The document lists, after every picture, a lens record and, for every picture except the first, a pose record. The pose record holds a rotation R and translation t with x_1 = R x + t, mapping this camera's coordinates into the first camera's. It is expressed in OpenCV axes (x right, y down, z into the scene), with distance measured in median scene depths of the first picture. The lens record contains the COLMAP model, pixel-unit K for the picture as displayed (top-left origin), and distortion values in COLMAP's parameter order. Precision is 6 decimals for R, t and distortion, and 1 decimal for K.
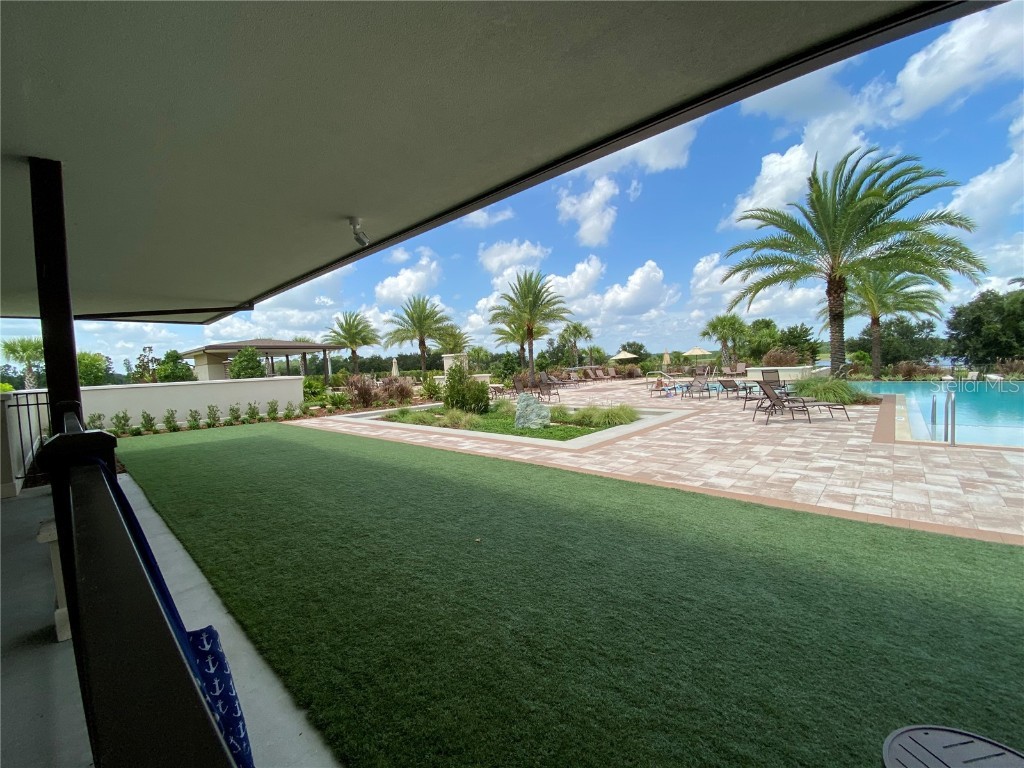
lens RADIAL K [[404.5, 0, 508.8], [0, 404.5, 390.6], [0, 0, 1]] dist [-0.014021, -0.009174]
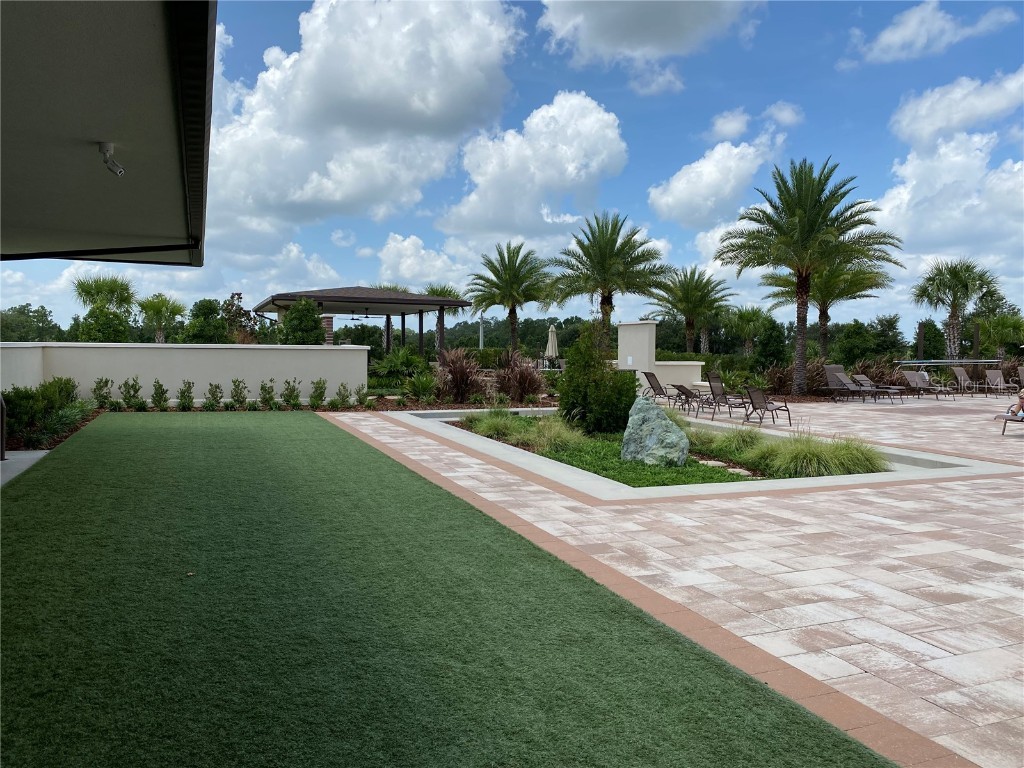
lens RADIAL K [[777.3, 0, 531.6], [0, 777.3, 356.4], [0, 0, 1]] dist [-0.001969, -0.003295]
pose [[0.915986, 0.063160, -0.396208, 1.384617], [-0.079651, 0.996502, -0.025289, -0.045729], [0.393225, 0.054722, 0.917813, -0.087591]]
